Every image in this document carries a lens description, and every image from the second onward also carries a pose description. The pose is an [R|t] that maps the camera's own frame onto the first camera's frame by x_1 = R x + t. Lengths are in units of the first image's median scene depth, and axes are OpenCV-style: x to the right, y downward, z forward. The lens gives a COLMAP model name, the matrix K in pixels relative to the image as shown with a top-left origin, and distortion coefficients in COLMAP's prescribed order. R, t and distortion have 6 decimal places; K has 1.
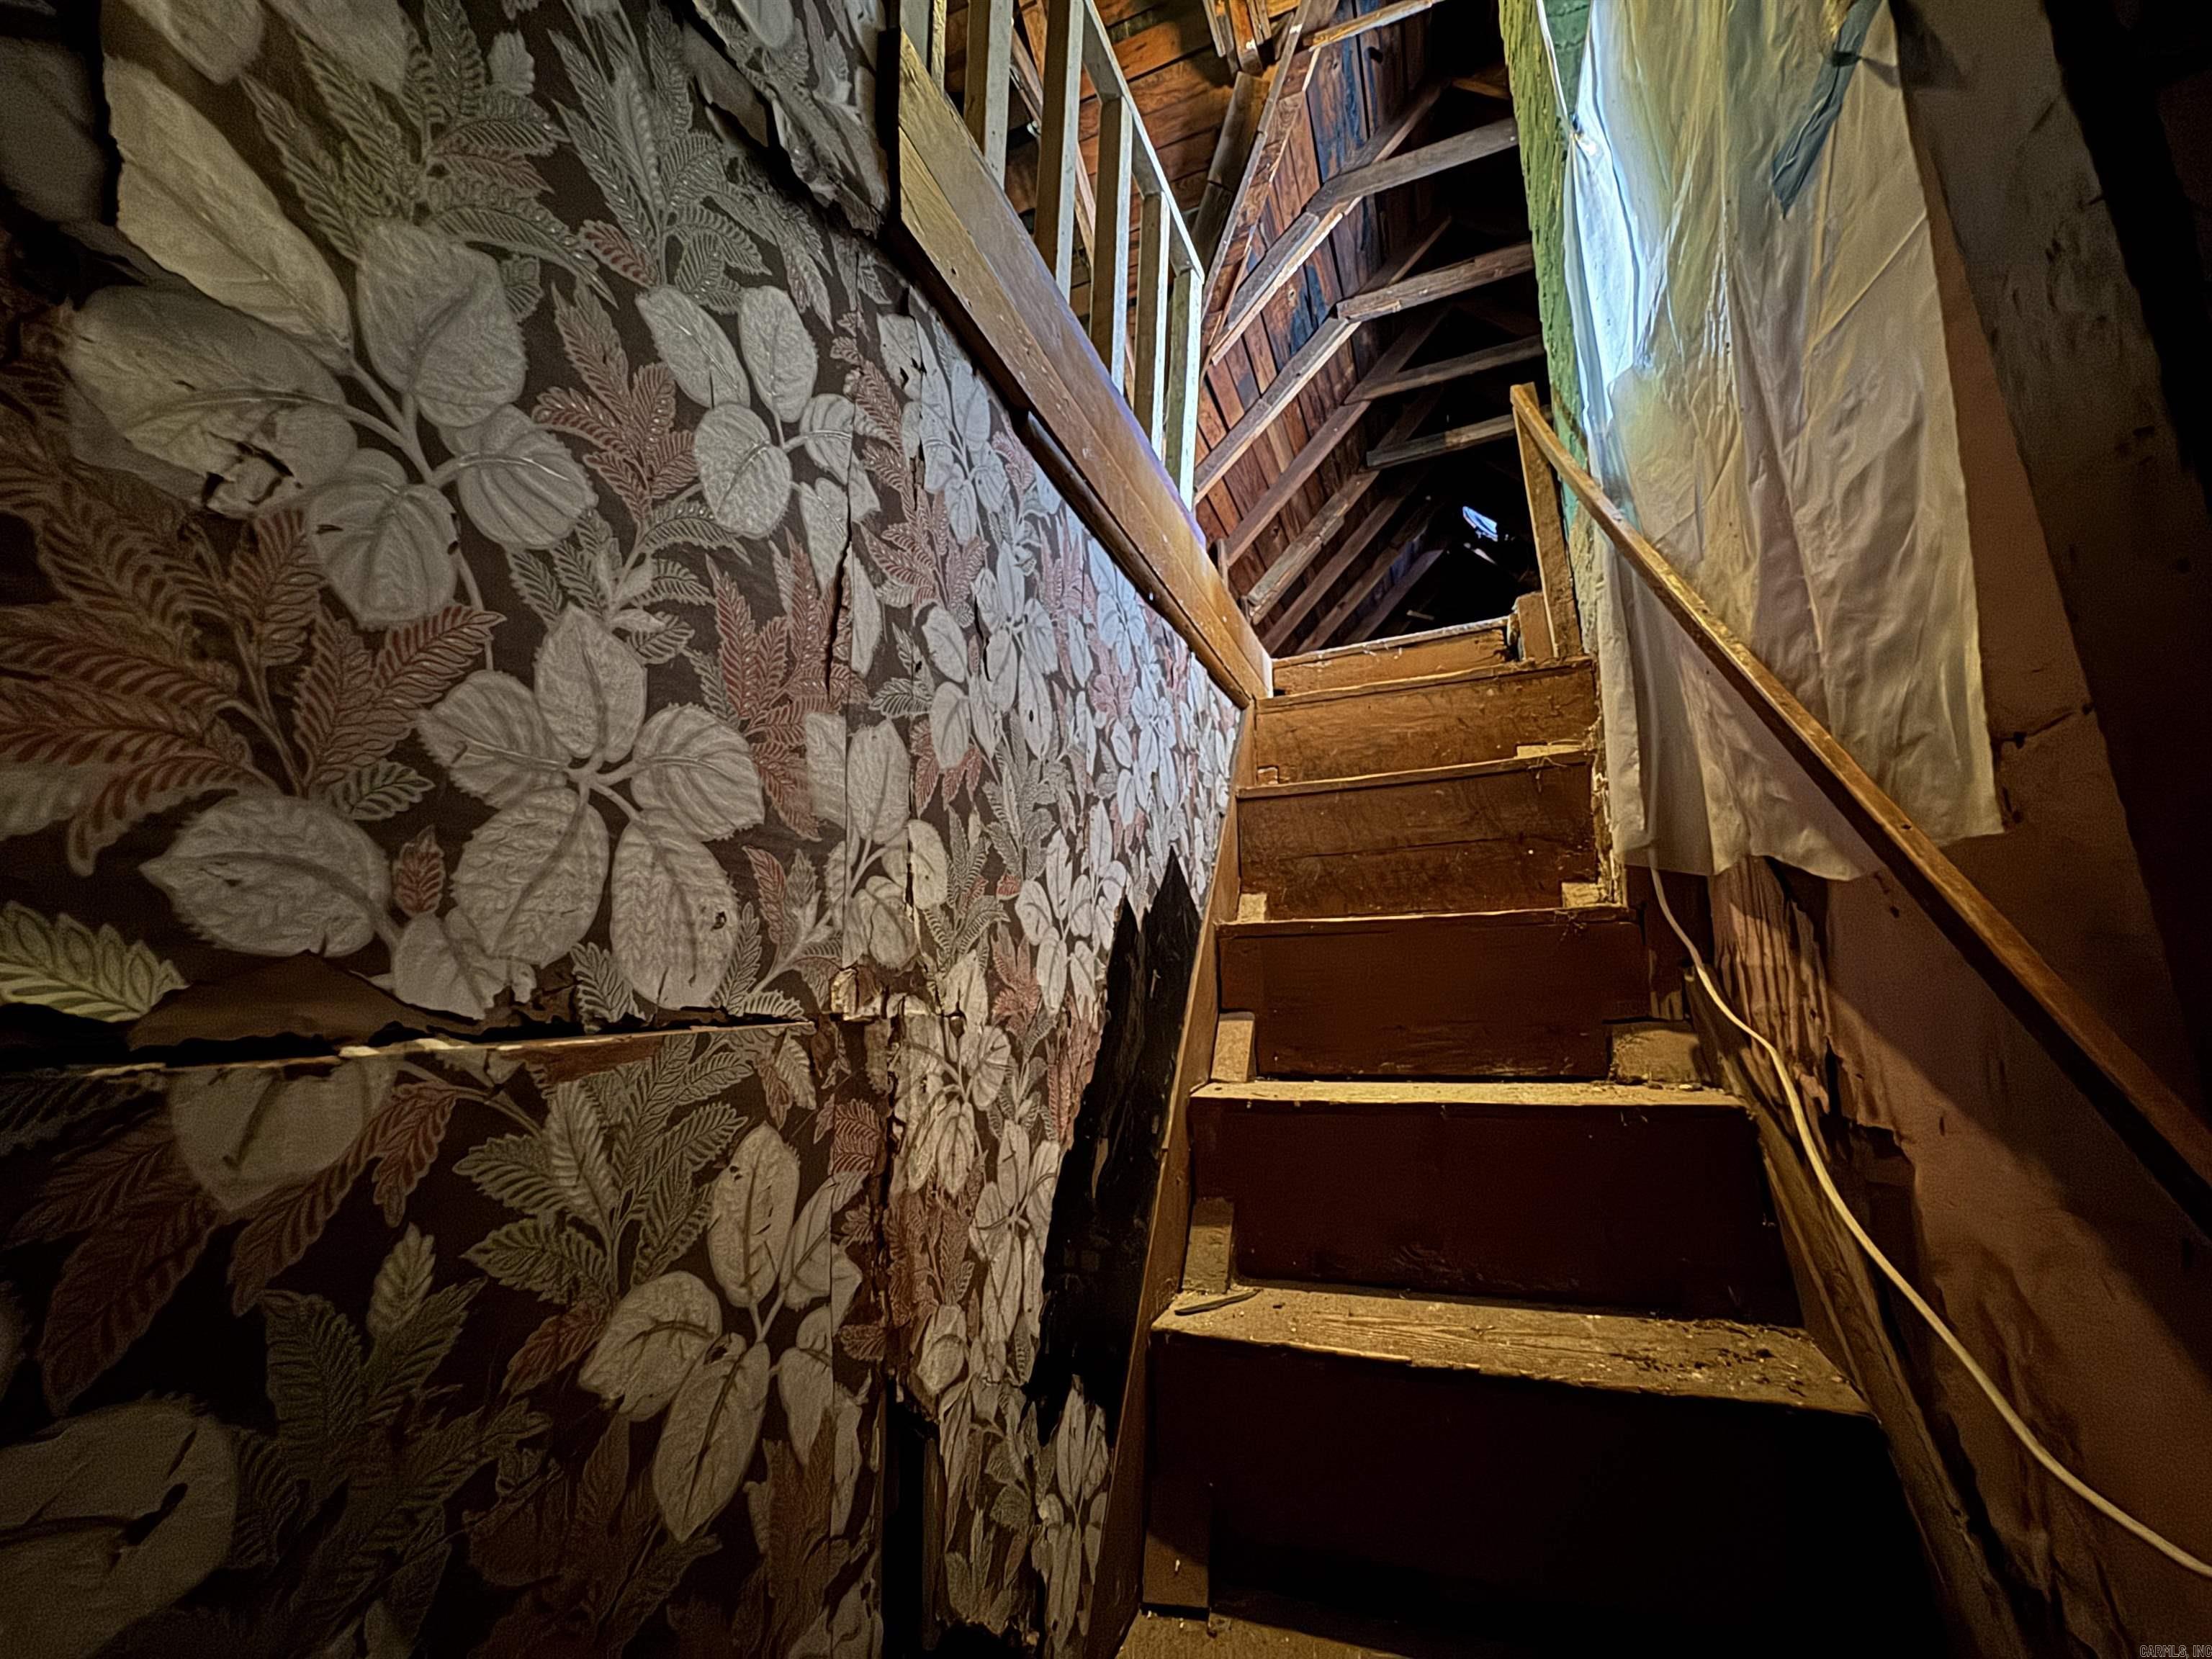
lens RADIAL K [[882.8, 0, 1104.8], [0, 882.8, 827.0], [0, 0, 1]] dist [-0.003359, 0.000148]
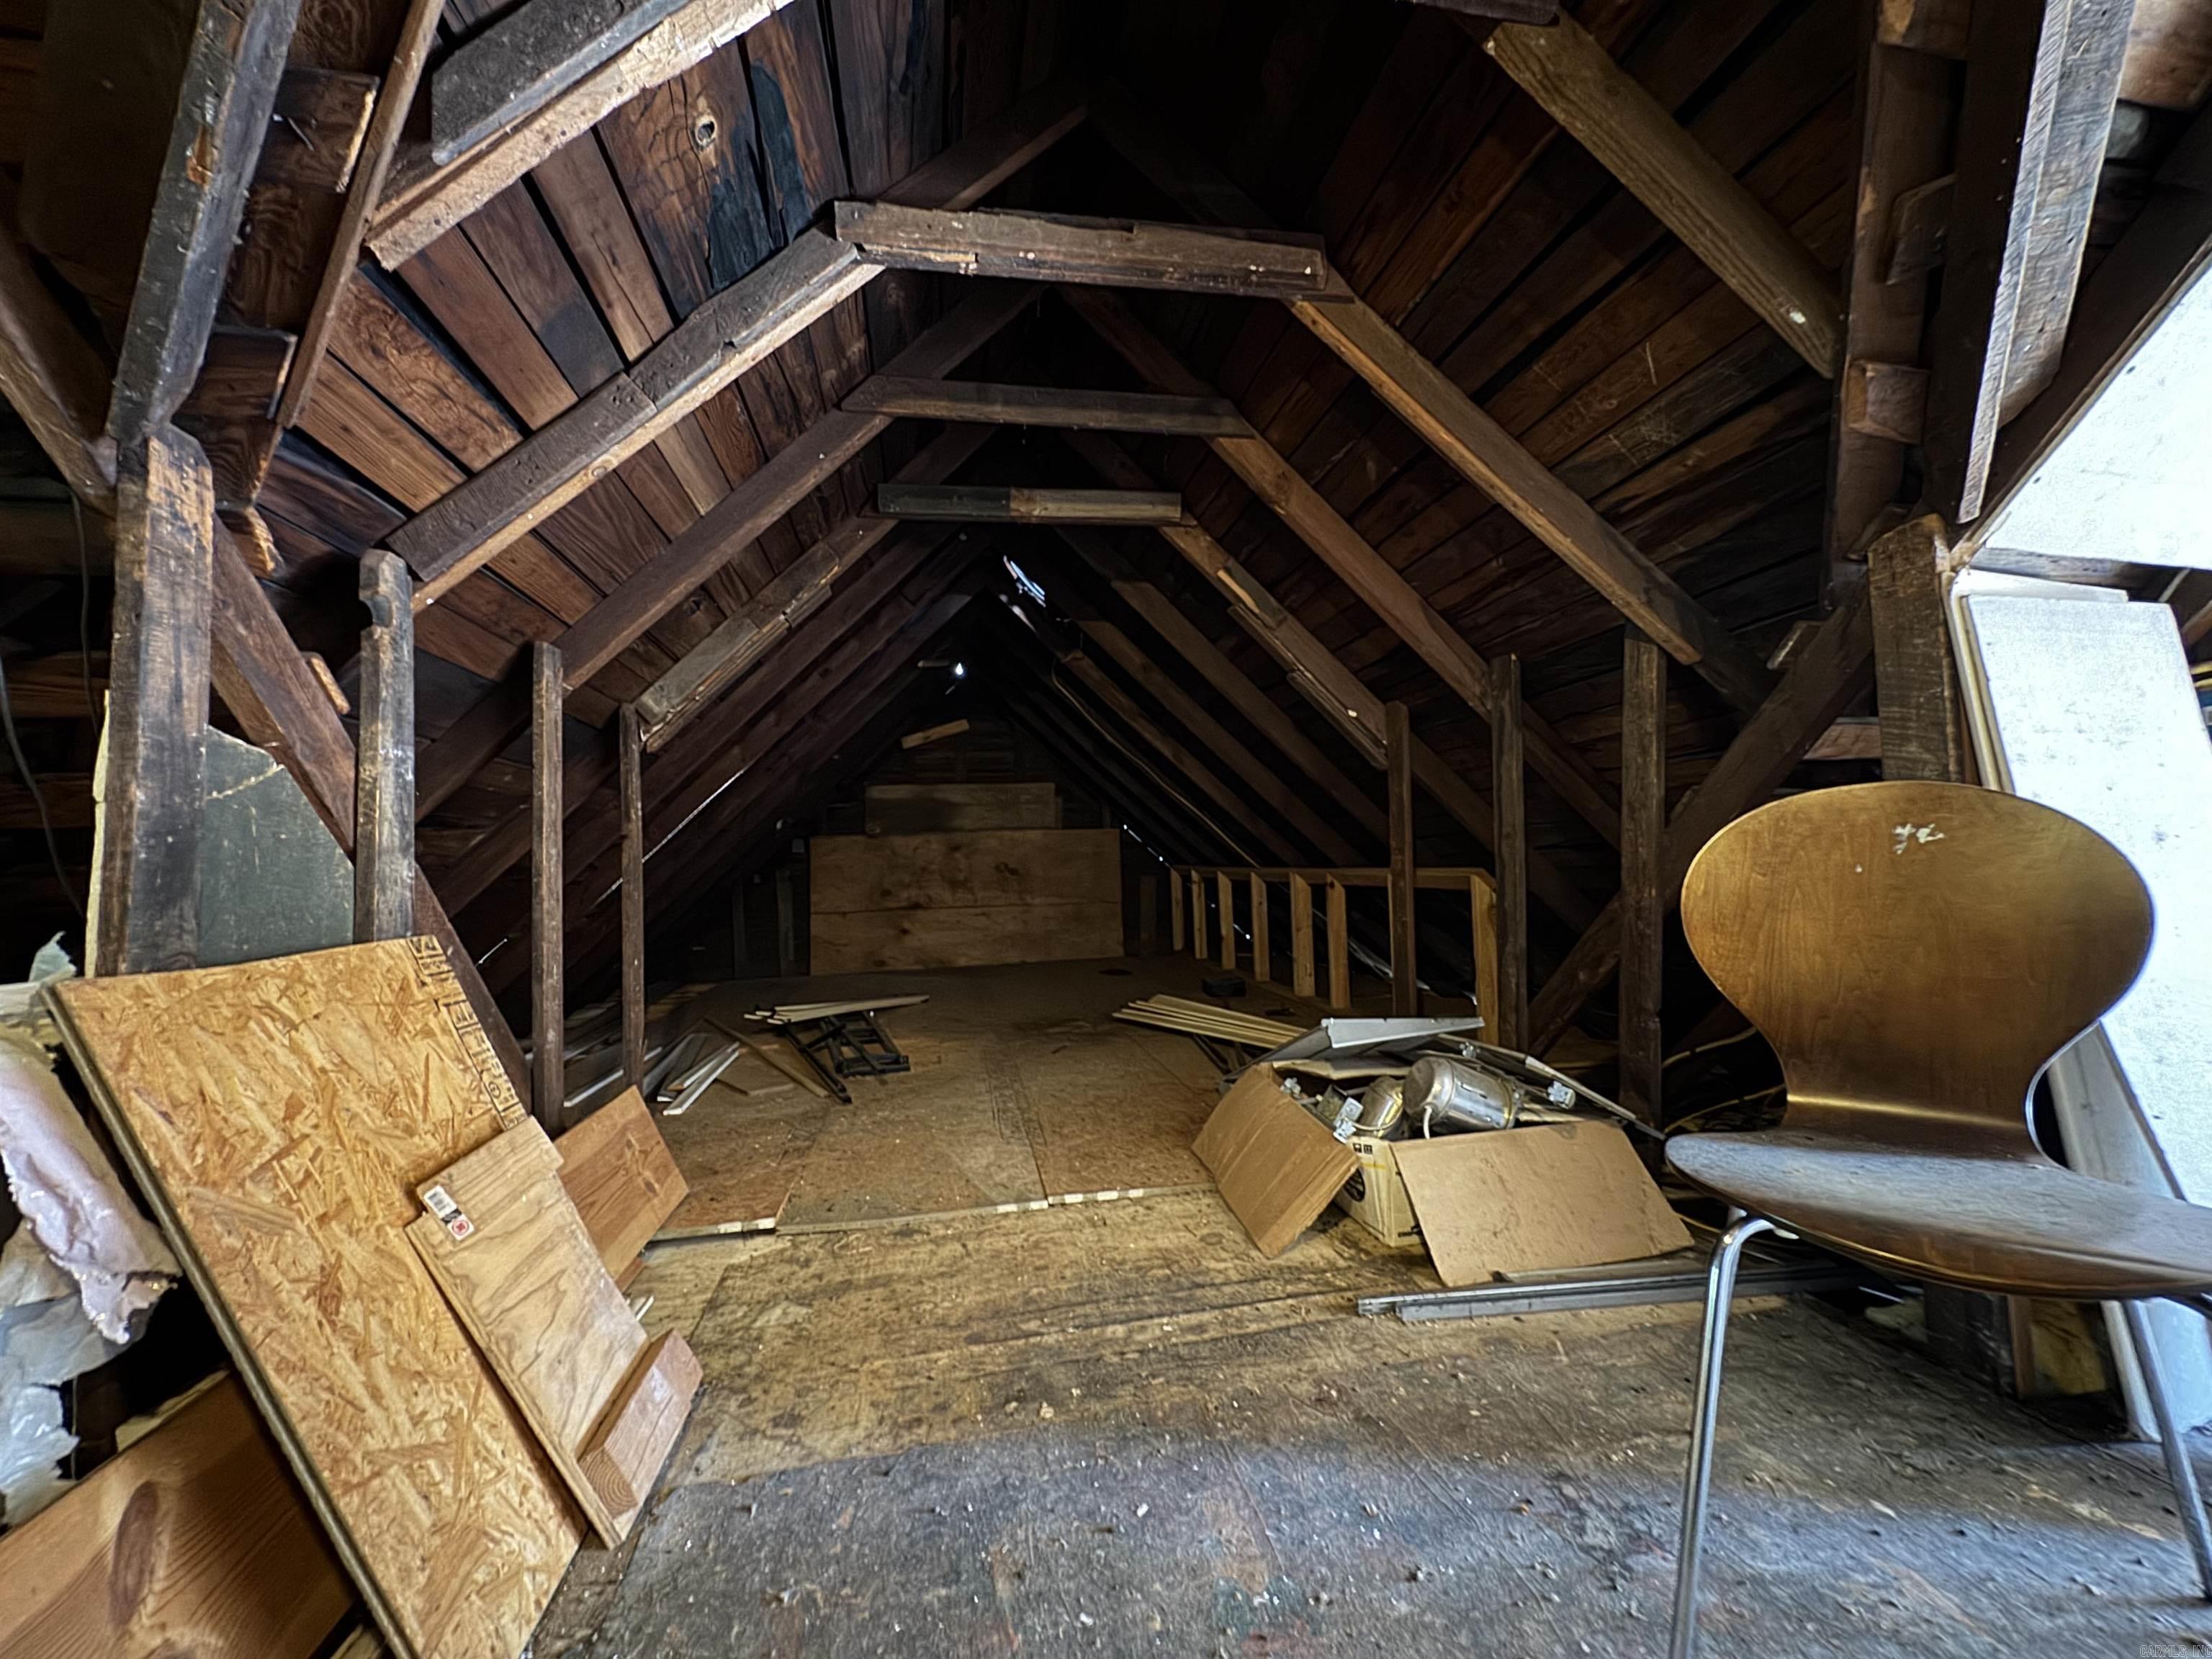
lens RADIAL K [[882.8, 0, 1104.8], [0, 882.8, 827.0], [0, 0, 1]] dist [-0.003359, 0.000148]
pose [[0.839803, 0.026989, 0.542220, 0.138709], [-0.086995, 0.992547, 0.085337, -0.315017], [-0.535875, -0.118837, 0.835892, 0.498346]]
